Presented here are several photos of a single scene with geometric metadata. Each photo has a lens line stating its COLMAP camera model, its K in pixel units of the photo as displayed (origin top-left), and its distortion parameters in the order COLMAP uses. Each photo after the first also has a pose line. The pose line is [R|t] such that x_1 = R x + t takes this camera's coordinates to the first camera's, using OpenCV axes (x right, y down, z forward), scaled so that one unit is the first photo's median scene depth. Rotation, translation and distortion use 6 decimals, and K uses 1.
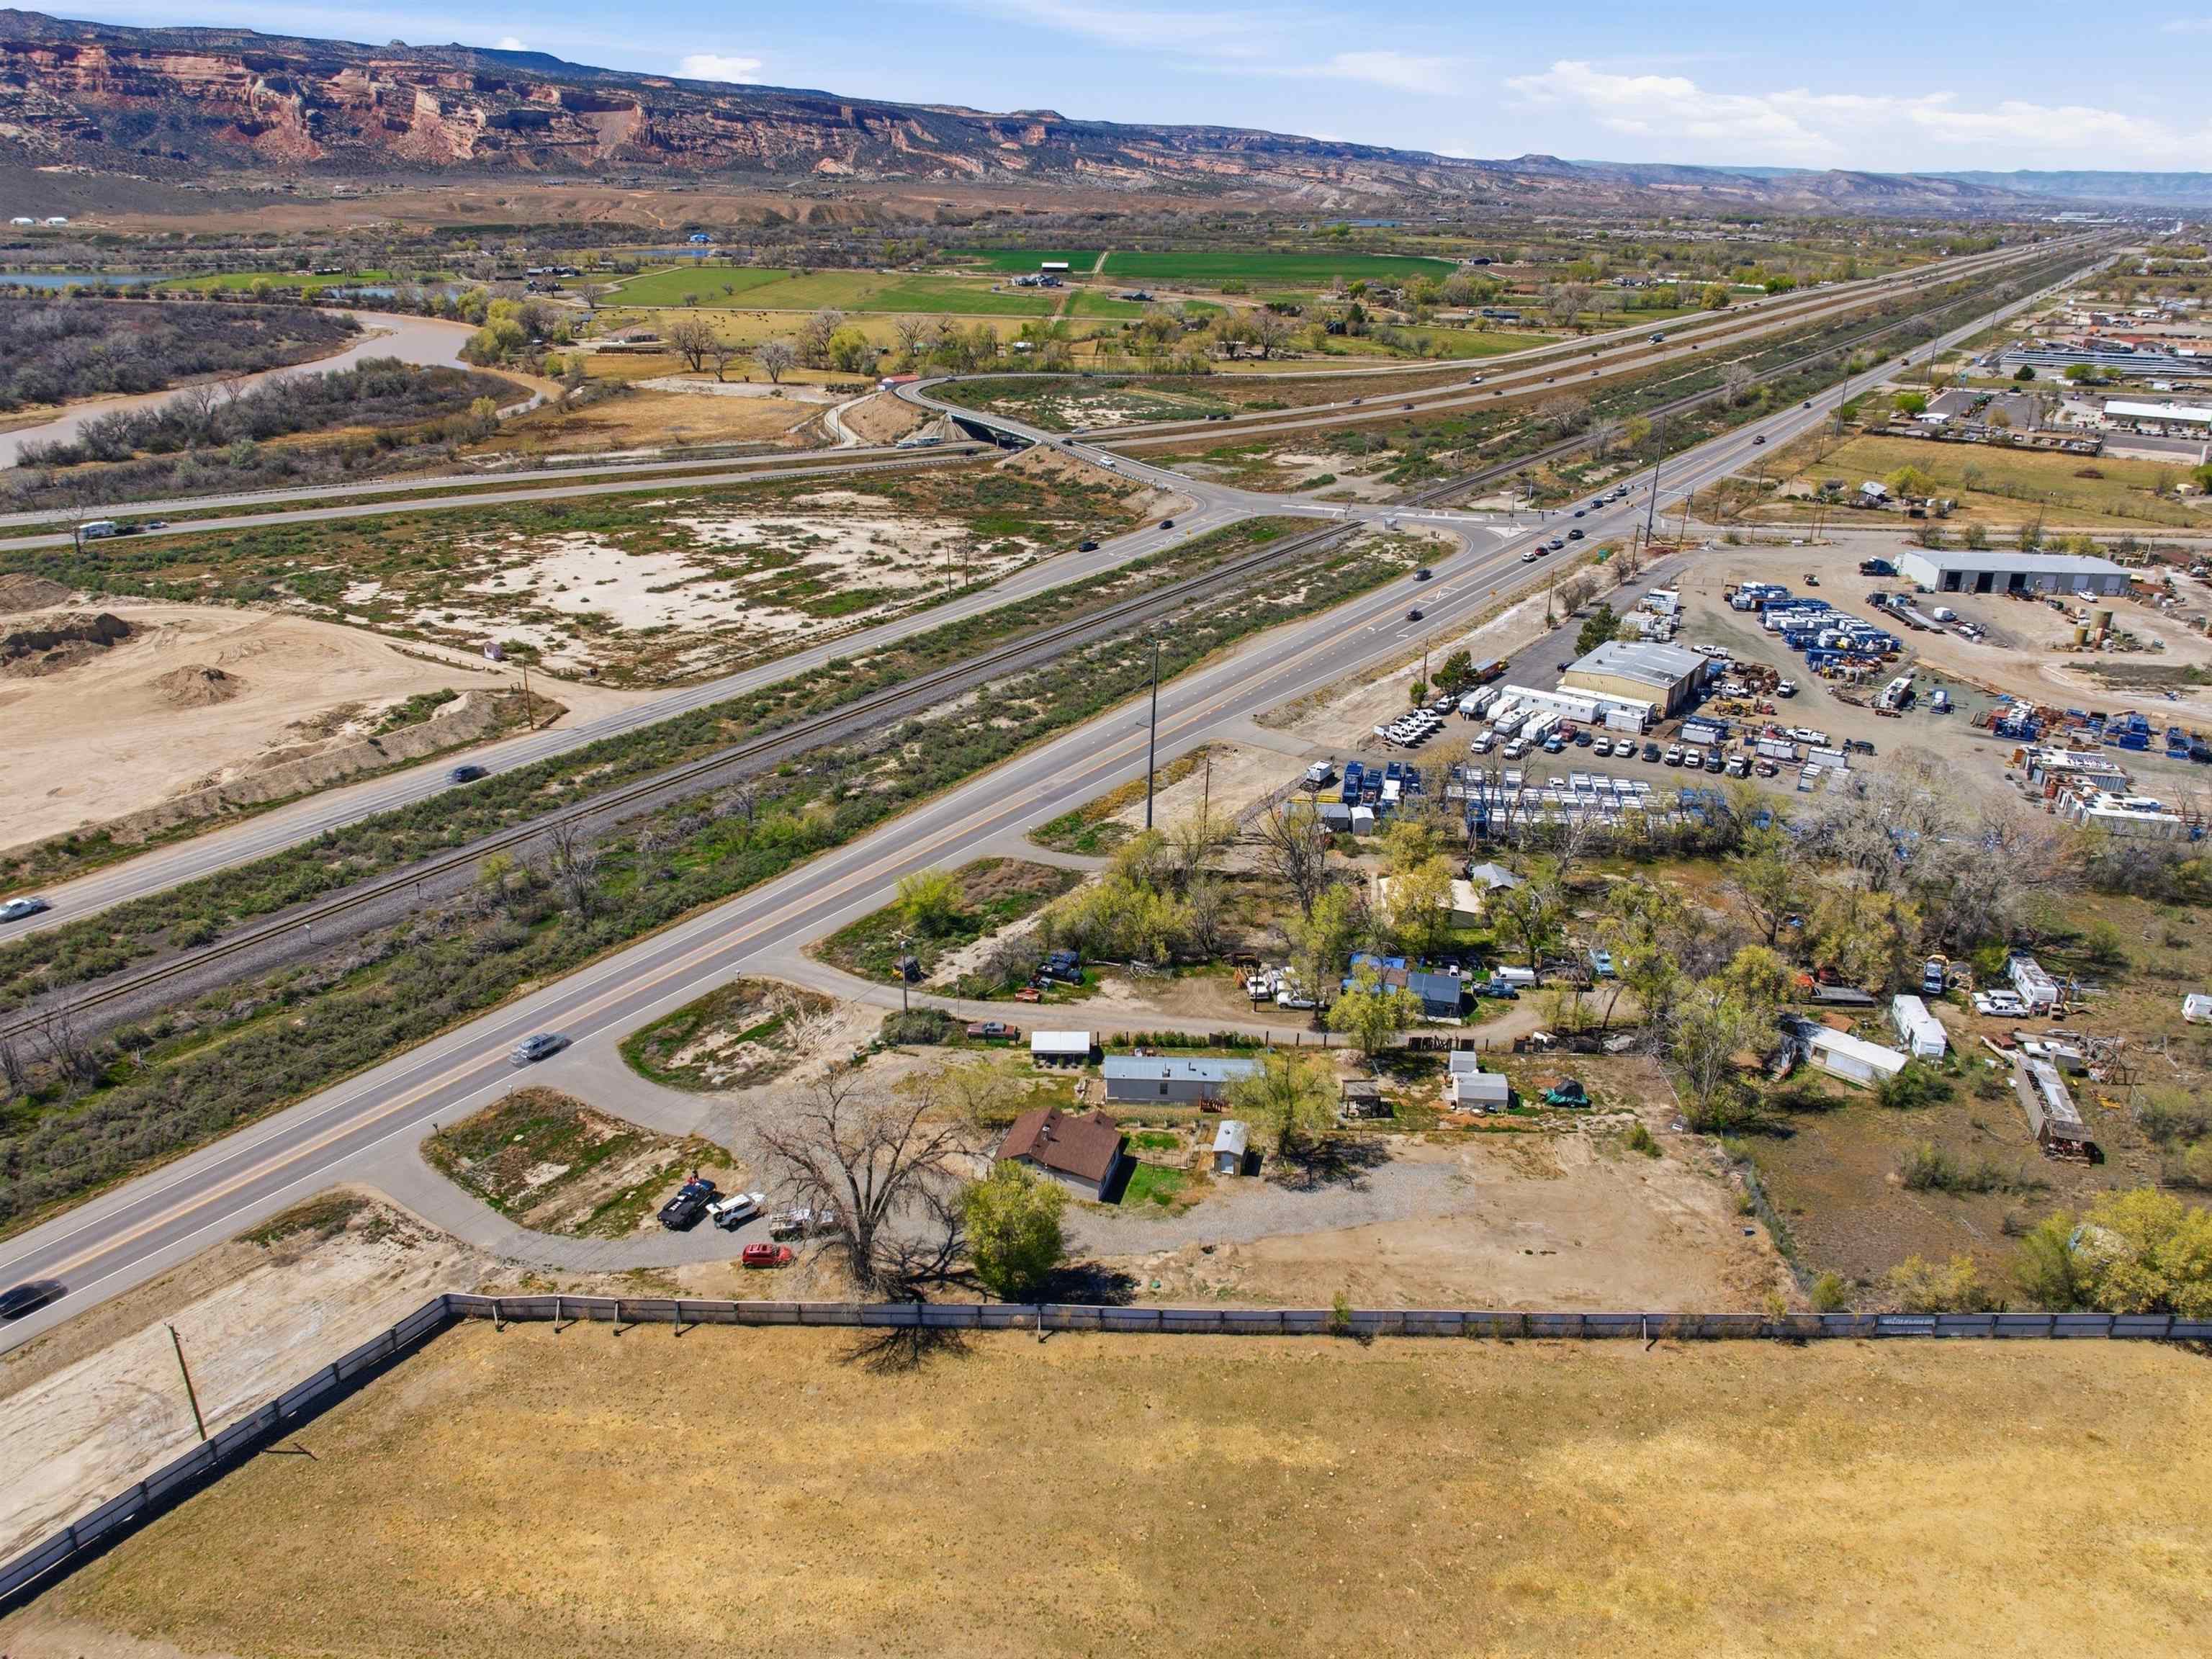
lens RADIAL K [[1545.9, 0, 1106.0], [0, 1545.9, 829.5], [0, 0, 1]] dist [-0.036154, 0.004859]
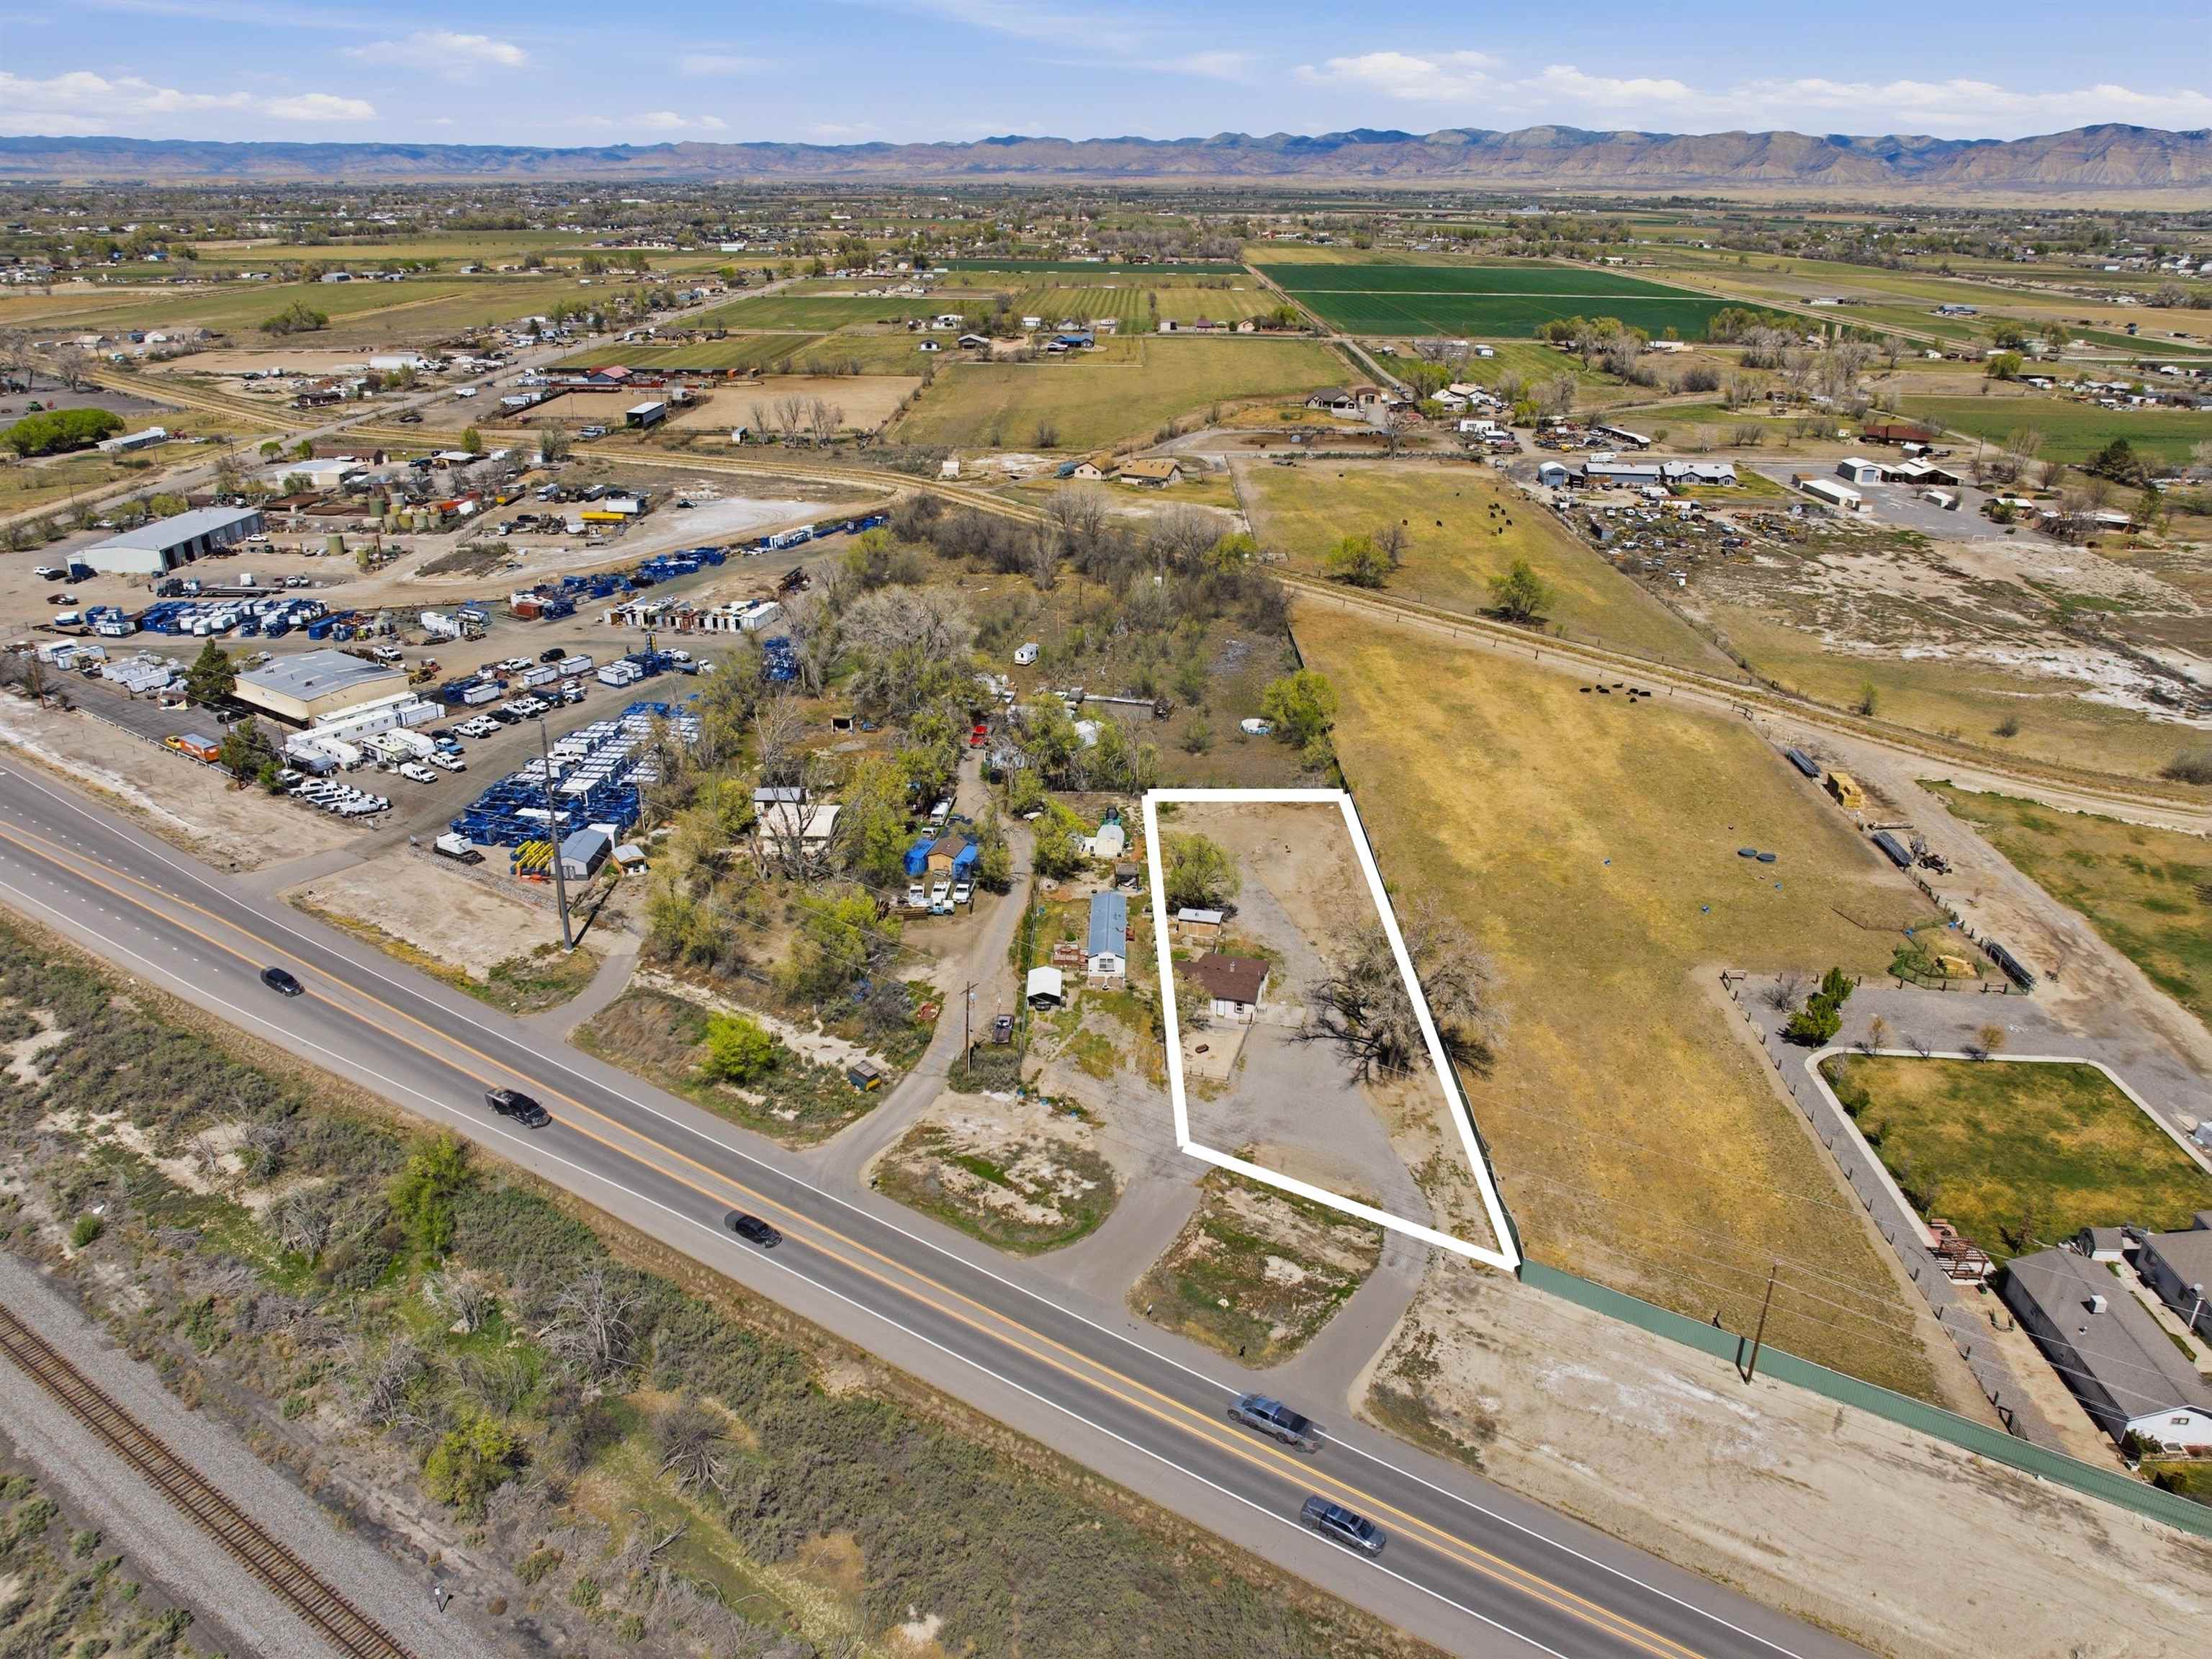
lens RADIAL K [[1545.9, 0, 1106.0], [0, 1545.9, 829.5], [0, 0, 1]] dist [-0.036154, 0.004859]
pose [[0.004284, -0.402022, 0.915620, -0.687889], [0.380923, 0.847251, 0.370221, -0.237309], [-0.924597, 0.347195, 0.156769, 0.539935]]
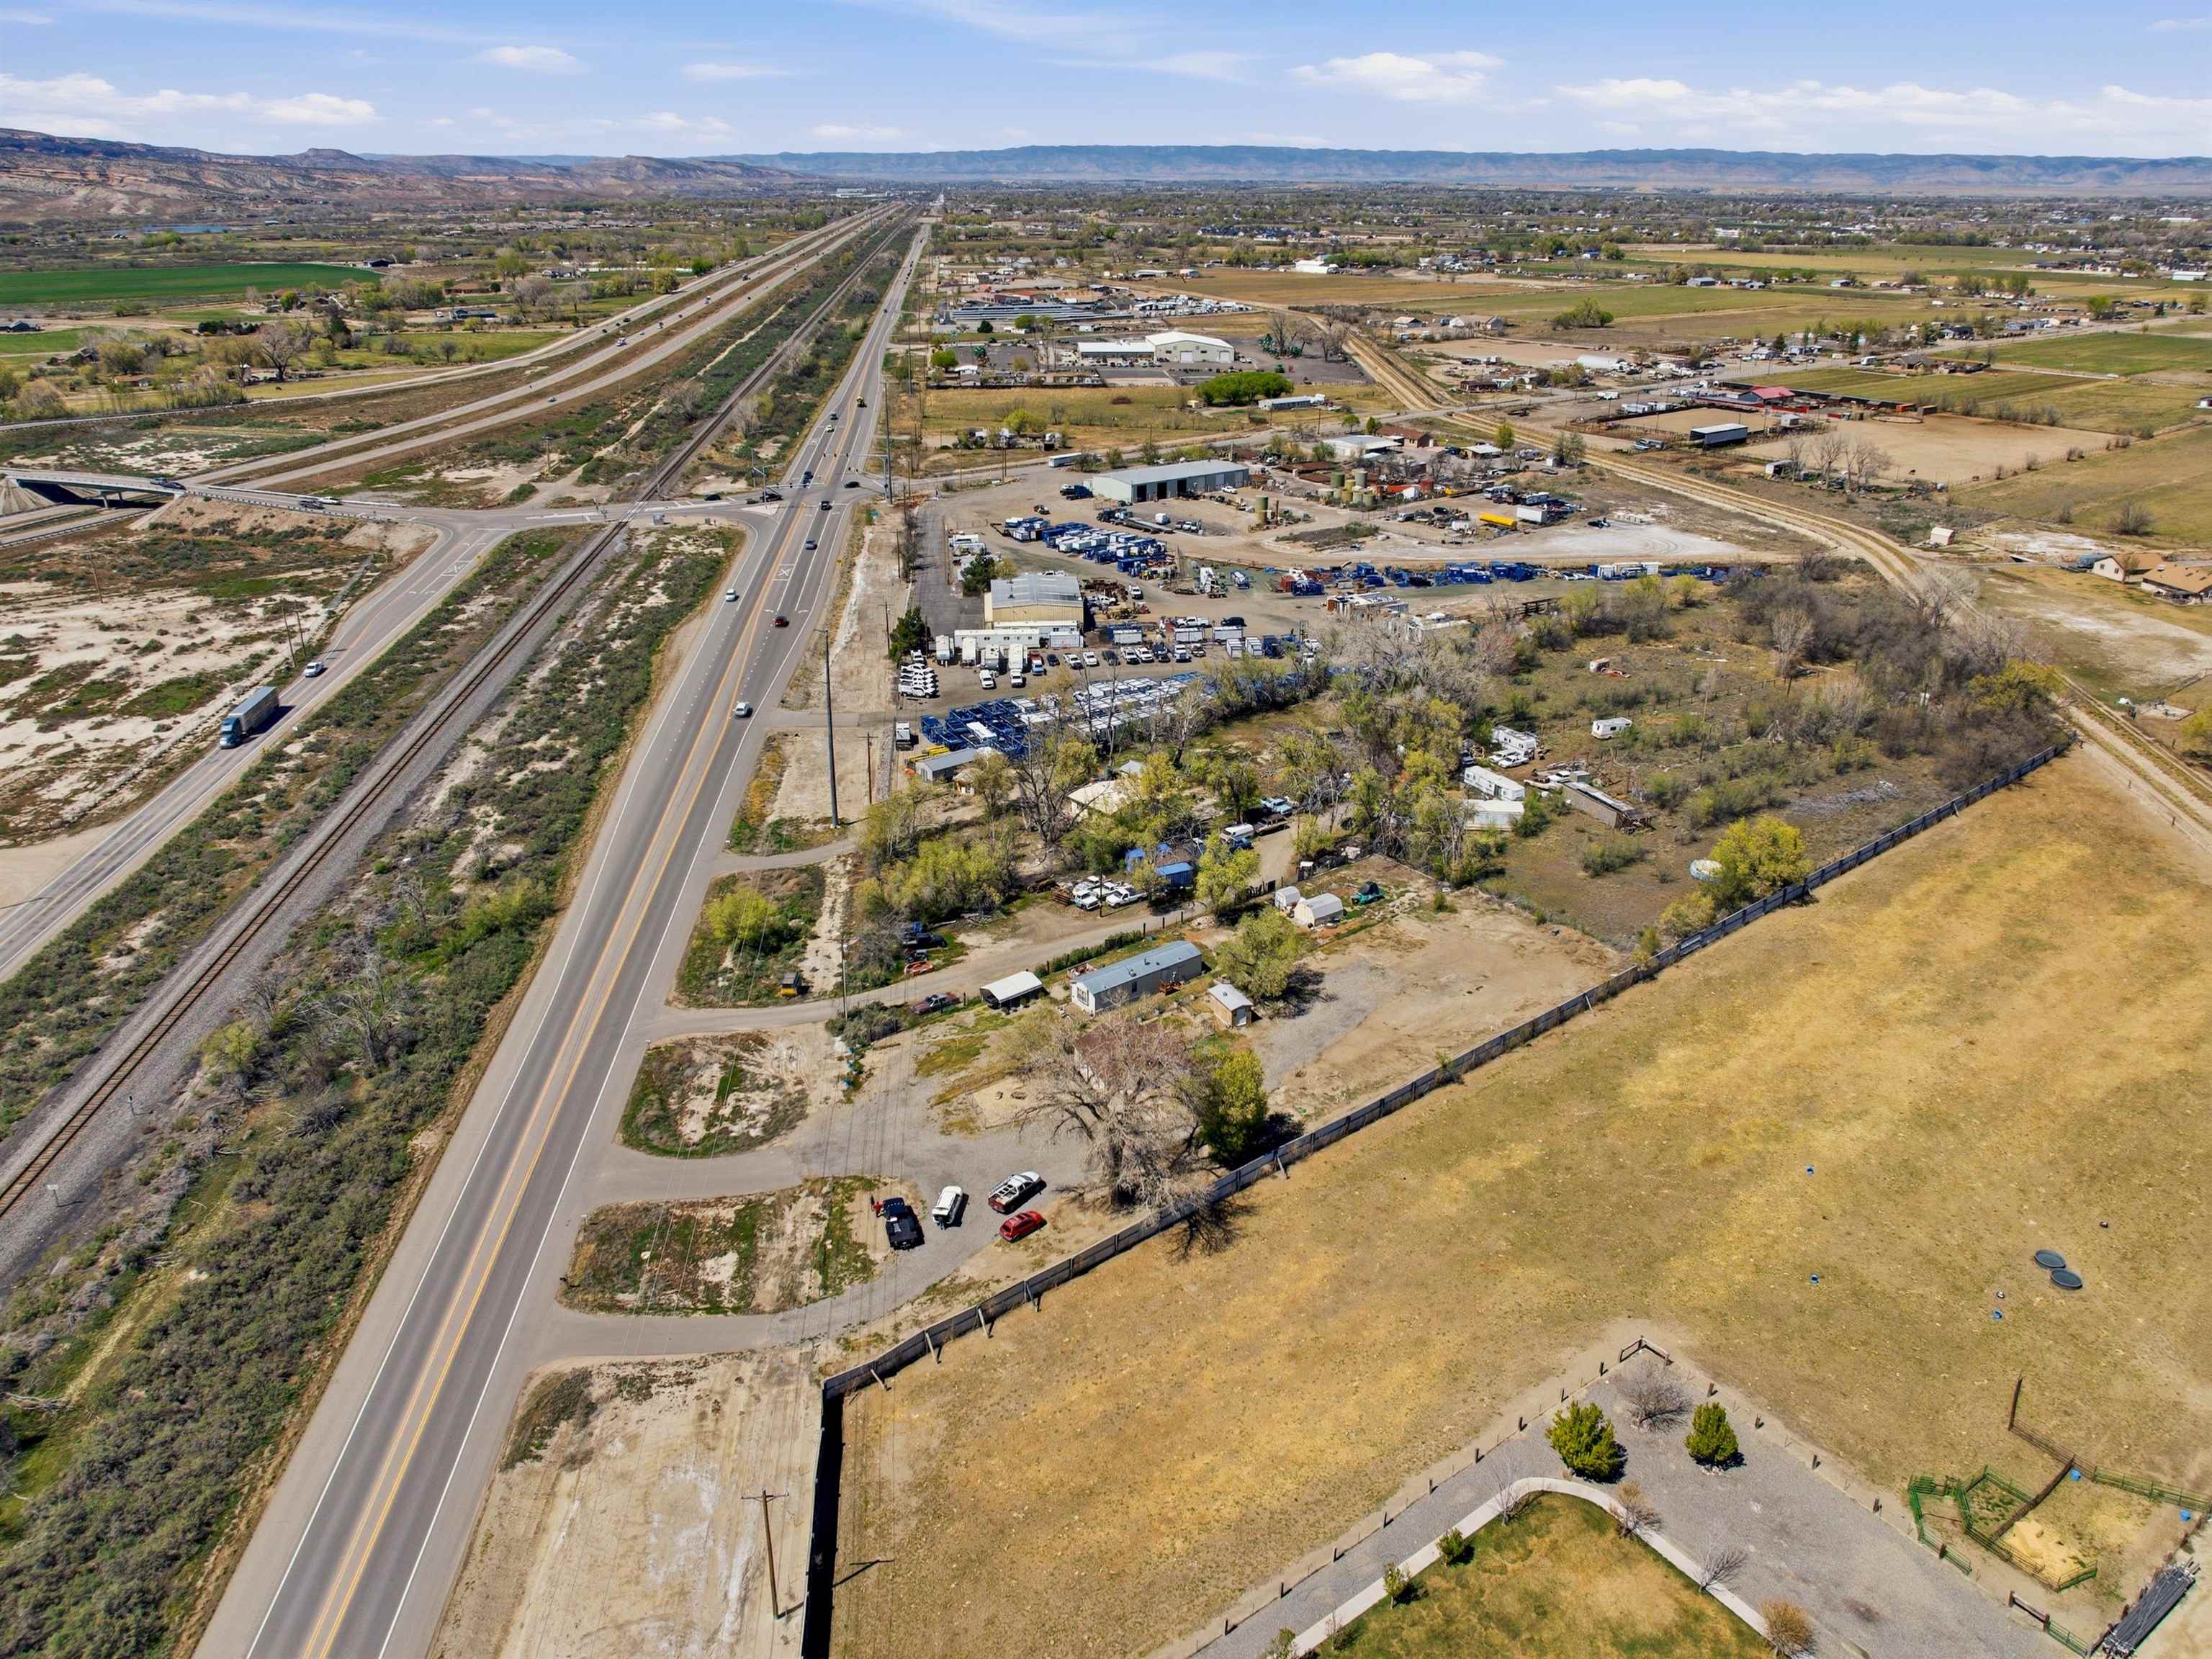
lens RADIAL K [[1545.9, 0, 1106.0], [0, 1545.9, 829.5], [0, 0, 1]] dist [-0.036154, 0.004859]
pose [[0.771553, -0.258089, 0.581461, -0.409469], [0.254924, 0.962846, 0.089108, -0.032908], [-0.582855, 0.079477, 0.808680, 0.061431]]
